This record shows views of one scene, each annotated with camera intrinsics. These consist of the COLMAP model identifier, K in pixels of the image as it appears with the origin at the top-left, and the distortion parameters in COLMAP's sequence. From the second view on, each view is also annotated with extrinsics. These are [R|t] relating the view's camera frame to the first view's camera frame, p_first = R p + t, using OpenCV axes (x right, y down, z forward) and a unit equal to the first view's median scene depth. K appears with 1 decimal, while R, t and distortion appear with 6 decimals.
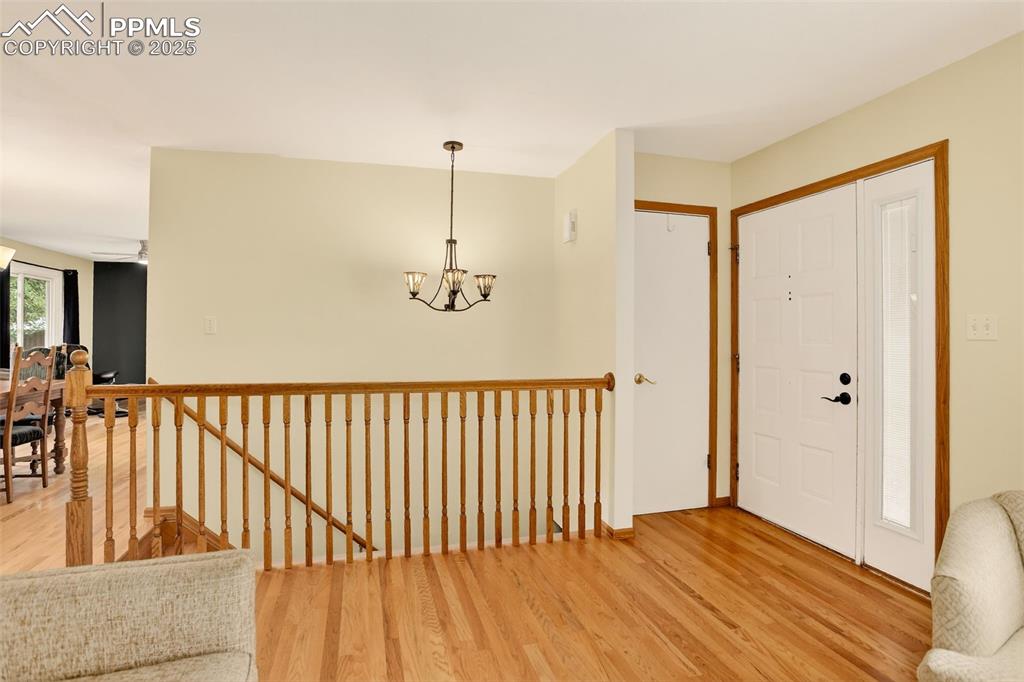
lens RADIAL K [[520.9, 0, 502.8], [0, 520.9, 336.7], [0, 0, 1]] dist [-0.073005, 0.031406]
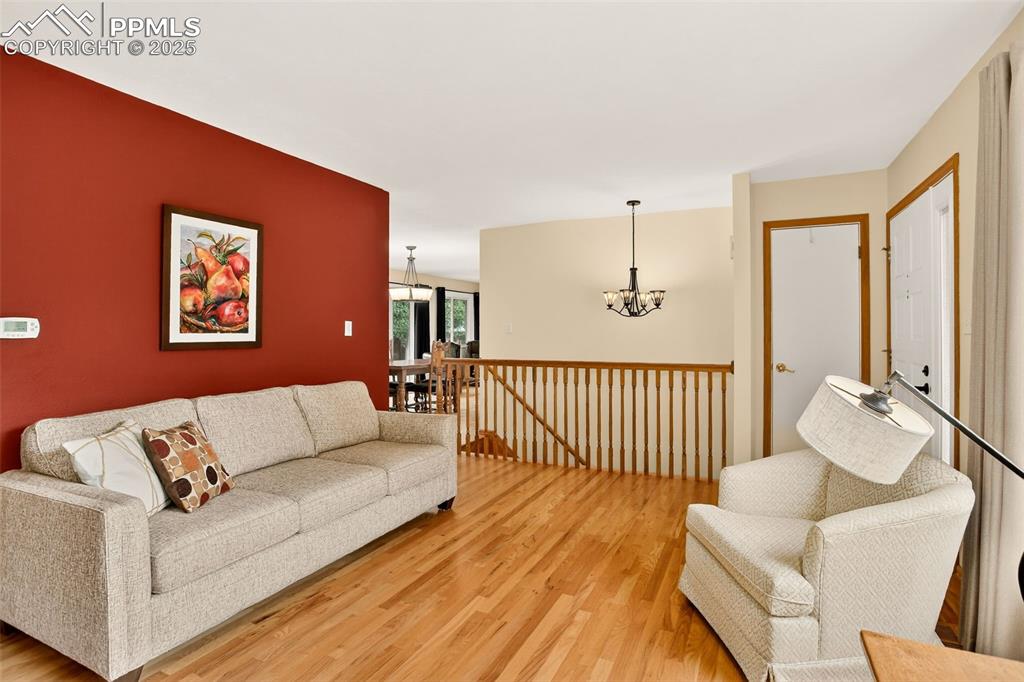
lens RADIAL K [[520.9, 0, 502.8], [0, 520.9, 336.7], [0, 0, 1]] dist [-0.073005, 0.031406]
pose [[0.745378, -0.001415, -0.666641, 0.620479], [0.007300, 0.999955, 0.006039, -0.003615], [0.666602, -0.009368, 0.745355, -0.354910]]
